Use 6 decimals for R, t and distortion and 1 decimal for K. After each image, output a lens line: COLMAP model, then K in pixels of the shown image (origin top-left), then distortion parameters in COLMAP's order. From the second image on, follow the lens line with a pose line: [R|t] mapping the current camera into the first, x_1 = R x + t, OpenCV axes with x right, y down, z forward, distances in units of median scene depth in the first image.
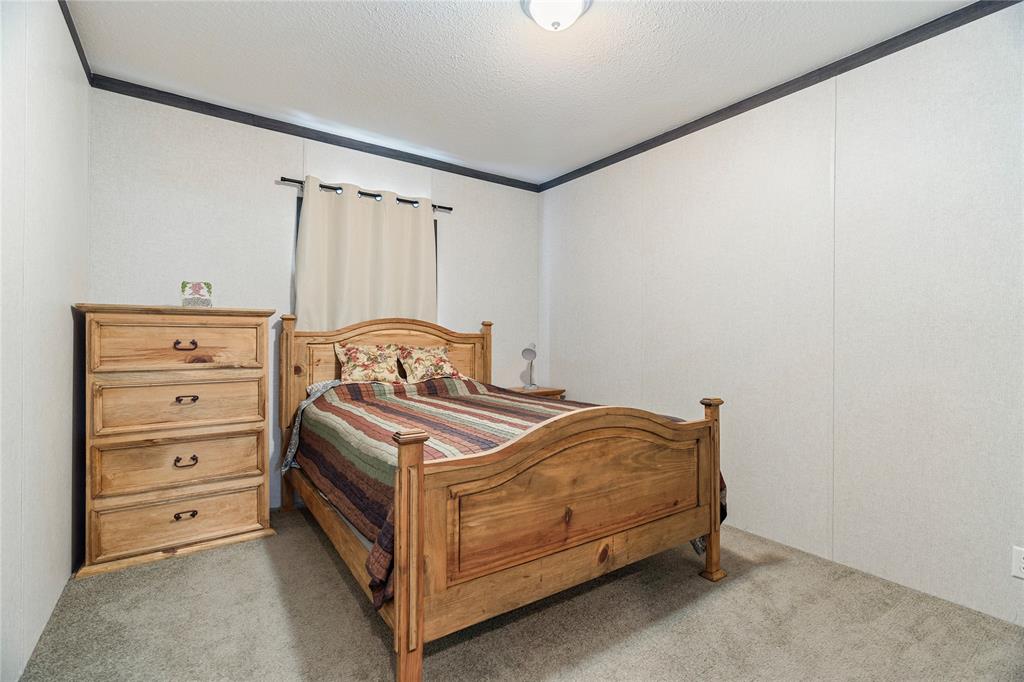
lens RADIAL K [[477.5, 0, 514.4], [0, 477.5, 326.9], [0, 0, 1]] dist [-0.017684, -0.000406]
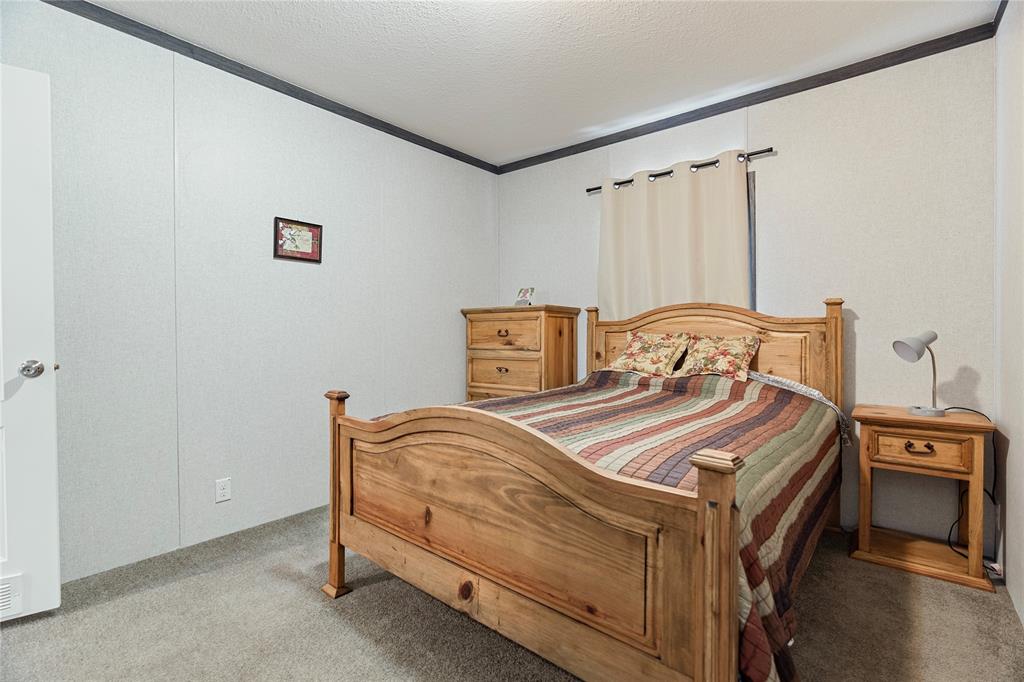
lens RADIAL K [[477.5, 0, 514.4], [0, 477.5, 326.9], [0, 0, 1]] dist [-0.017684, -0.000406]
pose [[0.245396, -0.012135, -0.969347, 0.748194], [0.030835, 0.999513, -0.004706, 0.027644], [0.968933, -0.028735, 0.245650, 0.670118]]
